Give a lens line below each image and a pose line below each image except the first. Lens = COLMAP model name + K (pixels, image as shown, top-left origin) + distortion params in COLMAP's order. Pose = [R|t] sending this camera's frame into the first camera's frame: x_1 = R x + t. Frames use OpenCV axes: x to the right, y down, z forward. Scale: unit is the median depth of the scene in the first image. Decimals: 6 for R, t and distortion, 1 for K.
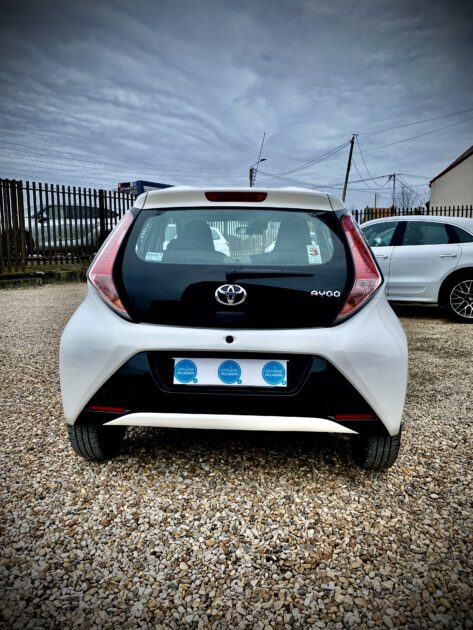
lens RADIAL K [[471.9, 0, 236.5], [0, 471.9, 315.0], [0, 0, 1]] dist [0.041107, -0.038773]
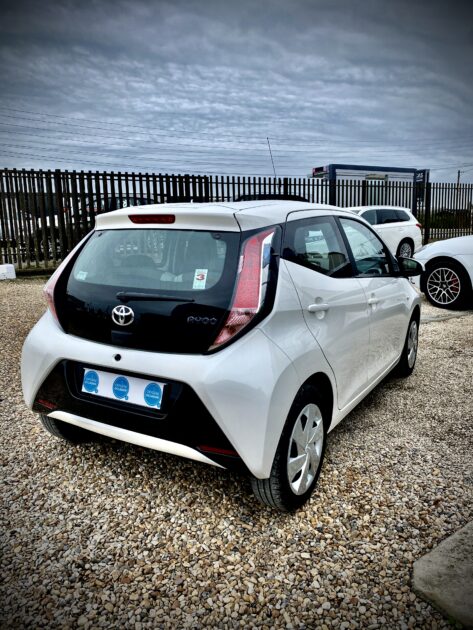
lens RADIAL K [[467.1, 0, 236.5], [0, 467.1, 315.0], [0, 0, 1]] dist [0.005019, -0.004943]
pose [[0.891952, 0.066464, -0.447219, 0.679374], [-0.046020, 0.997345, 0.056437, -0.114538], [0.449782, -0.029758, 0.892642, 0.178584]]
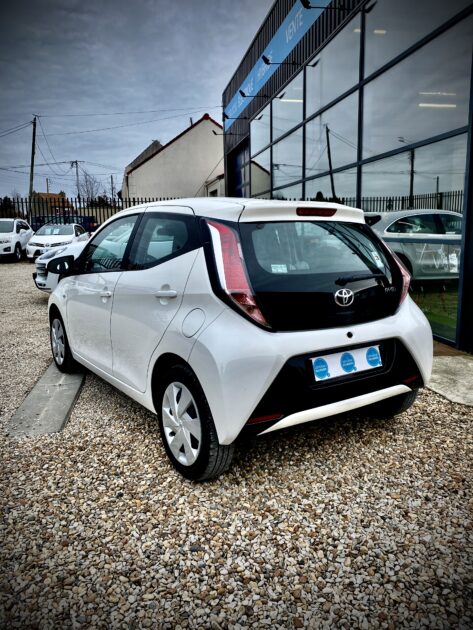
lens RADIAL K [[465.8, 0, 260.1], [0, 465.8, 312.5], [0, 0, 1]] dist [0.026407, -0.003131]
pose [[0.785975, -0.108881, 0.608595, -0.889127], [0.095506, 0.993937, 0.054478, -0.089121], [-0.610837, 0.015306, 0.791608, 0.202747]]
